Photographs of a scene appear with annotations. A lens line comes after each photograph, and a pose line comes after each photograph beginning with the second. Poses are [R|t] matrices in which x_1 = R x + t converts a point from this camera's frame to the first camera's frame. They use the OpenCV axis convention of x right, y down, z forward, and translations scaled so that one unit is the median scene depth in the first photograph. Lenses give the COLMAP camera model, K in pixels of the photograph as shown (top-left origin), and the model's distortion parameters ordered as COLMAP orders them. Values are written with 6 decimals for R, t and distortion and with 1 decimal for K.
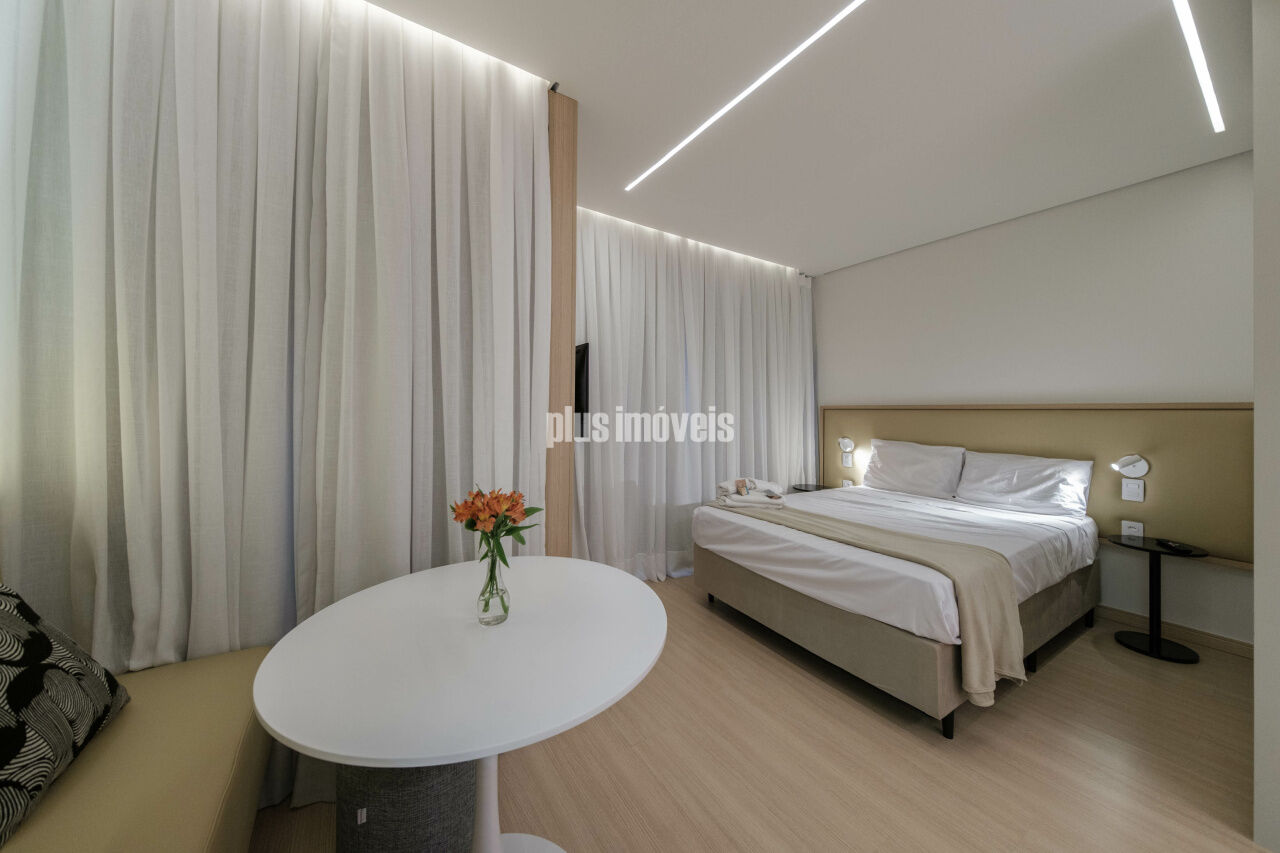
lens RADIAL K [[446.1, 0, 634.7], [0, 446.1, 408.7], [0, 0, 1]] dist [0.001624, -0.006140]
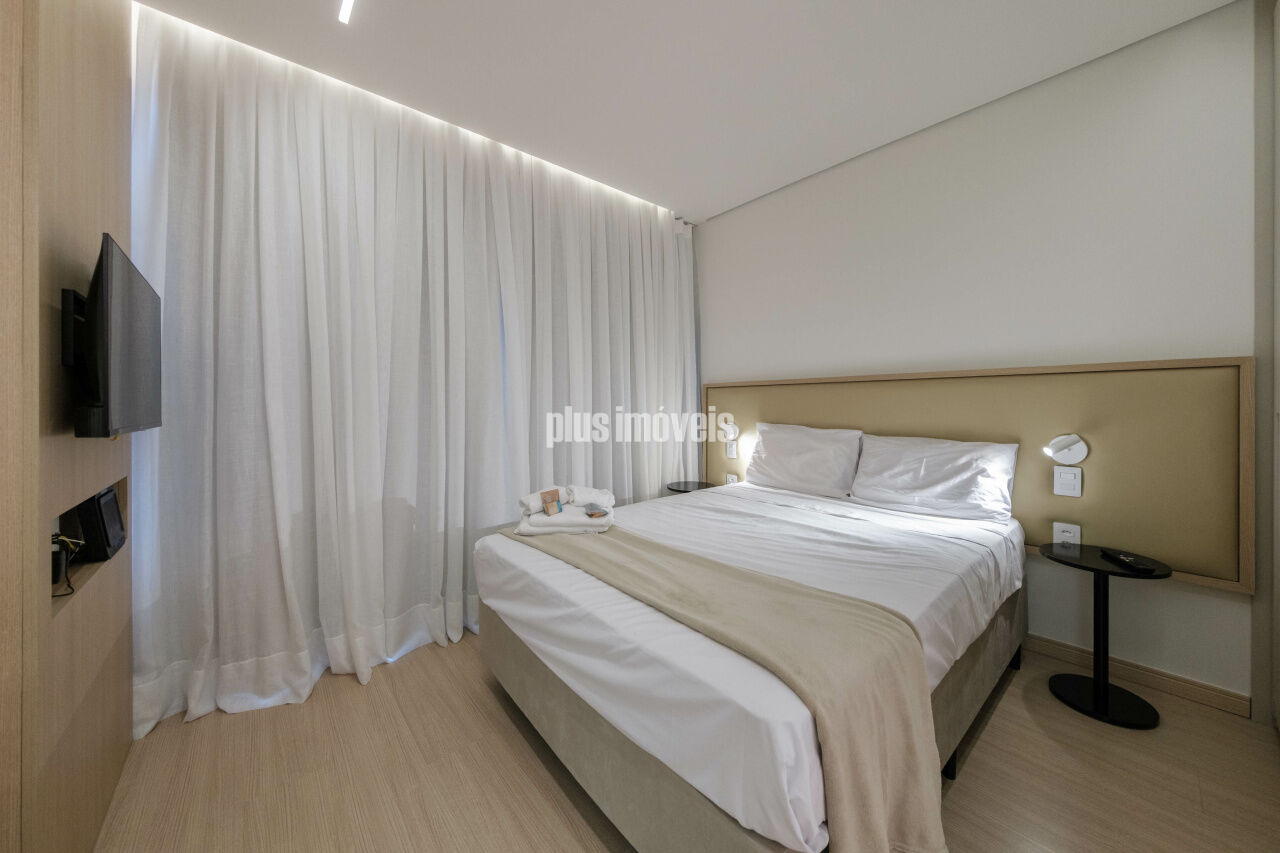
lens RADIAL K [[446.1, 0, 634.7], [0, 446.1, 408.7], [0, 0, 1]] dist [0.001624, -0.006140]
pose [[0.989953, -0.020304, 0.139931, 0.280462], [0.017365, 0.999603, 0.022193, 0.029860], [-0.140326, -0.019541, 0.989912, 0.337121]]
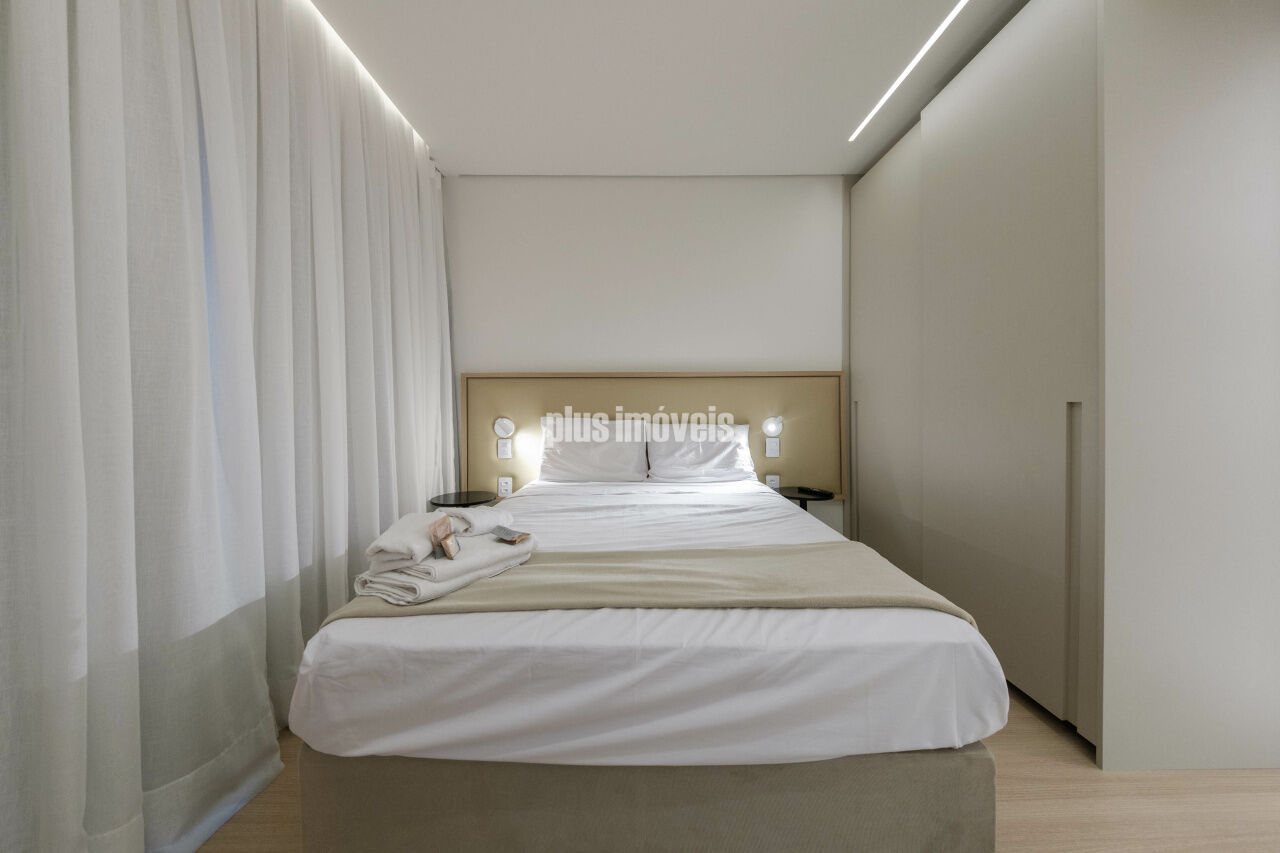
lens RADIAL K [[437.4, 0, 644.6], [0, 437.4, 412.8], [0, 0, 1]] dist [0.000350, -0.000112]
pose [[0.527802, -0.031385, 0.848787, 0.004639], [0.008678, 0.999464, 0.031560, 0.053470], [-0.849323, -0.009291, 0.527791, 0.634156]]
